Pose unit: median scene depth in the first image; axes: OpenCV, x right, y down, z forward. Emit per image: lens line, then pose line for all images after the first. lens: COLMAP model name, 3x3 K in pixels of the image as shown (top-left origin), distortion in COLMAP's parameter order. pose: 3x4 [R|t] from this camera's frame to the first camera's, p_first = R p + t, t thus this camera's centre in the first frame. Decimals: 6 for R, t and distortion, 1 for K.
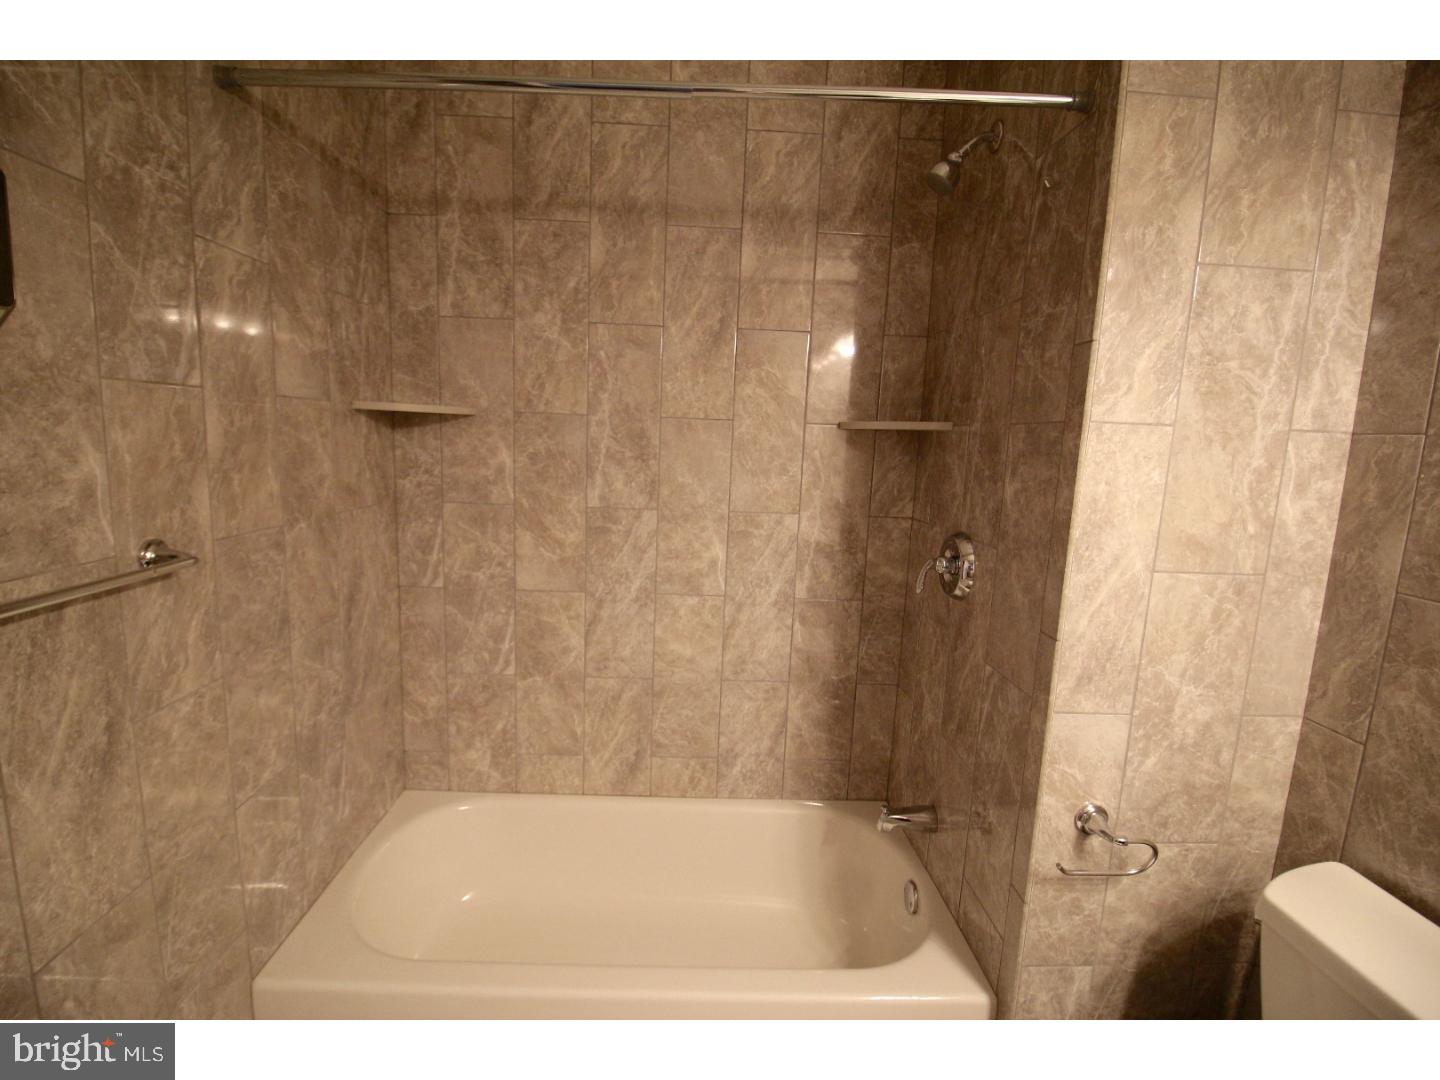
lens RADIAL K [[665.2, 0, 697.4], [0, 665.2, 539.4], [0, 0, 1]] dist [-0.003302, -0.010447]
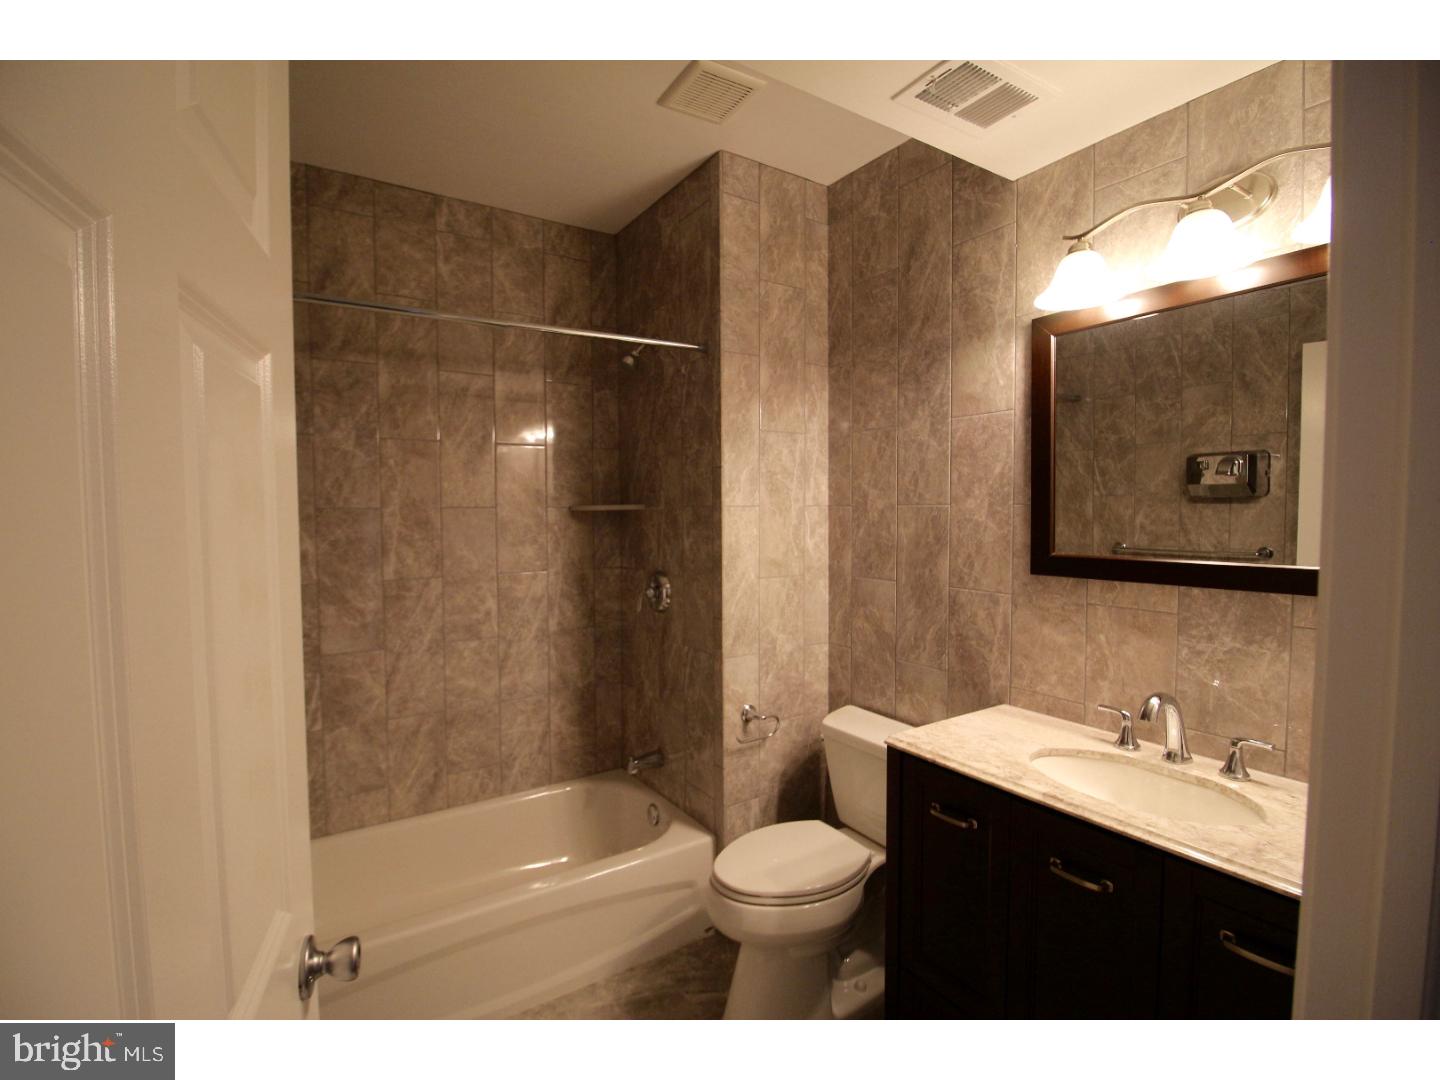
lens RADIAL K [[665.2, 0, 697.4], [0, 665.2, 539.4], [0, 0, 1]] dist [-0.003302, -0.010447]
pose [[0.859167, -0.065175, 0.507527, -0.303986], [0.114496, 0.991193, -0.066540, 0.027410], [-0.498721, 0.115279, 0.859063, -0.405087]]
